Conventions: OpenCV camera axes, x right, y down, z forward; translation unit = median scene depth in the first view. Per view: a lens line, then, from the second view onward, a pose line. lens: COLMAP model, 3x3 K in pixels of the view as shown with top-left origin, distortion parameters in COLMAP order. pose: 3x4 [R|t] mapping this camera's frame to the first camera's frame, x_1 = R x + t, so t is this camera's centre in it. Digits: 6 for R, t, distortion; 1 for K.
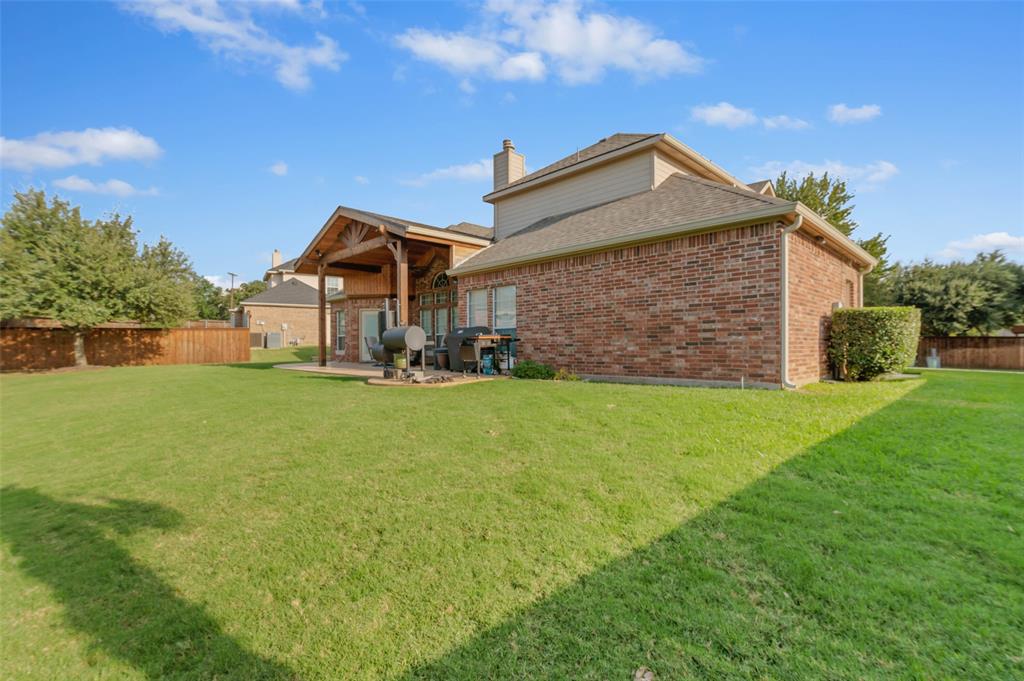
lens RADIAL K [[458.3, 0, 512.0], [0, 458.3, 340.5], [0, 0, 1]] dist [0.000615, 0.000129]
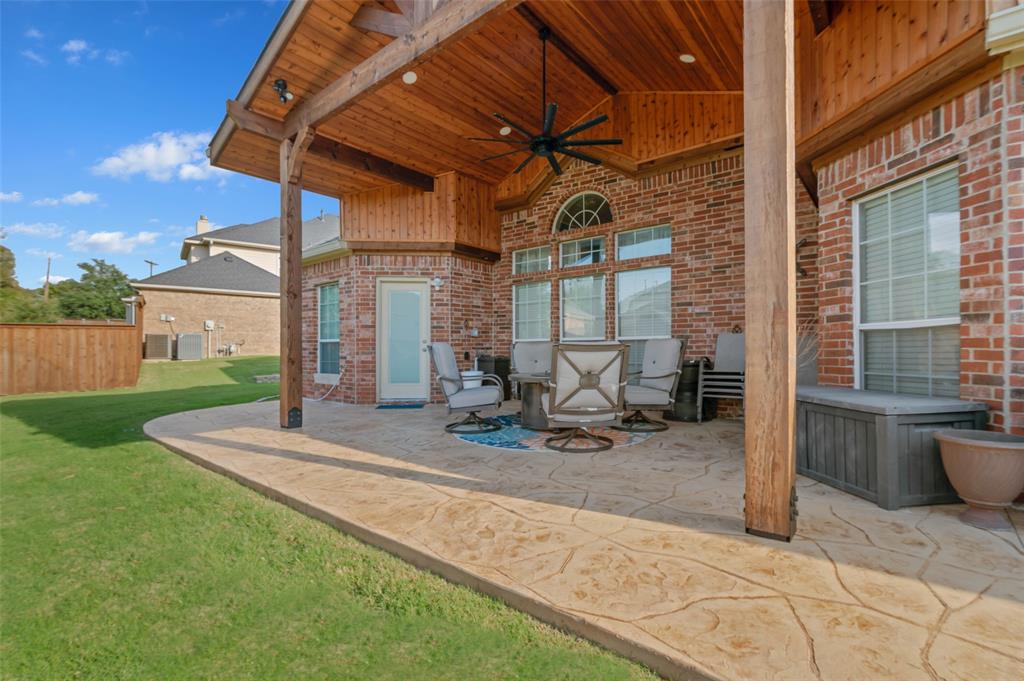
lens RADIAL K [[458.3, 0, 512.0], [0, 458.3, 340.5], [0, 0, 1]] dist [0.000615, 0.000129]
pose [[0.994857, 0.007091, 0.101038, -0.240406], [-0.005793, 0.999897, -0.013127, -0.005595], [-0.101121, 0.012474, 0.994796, 0.543233]]
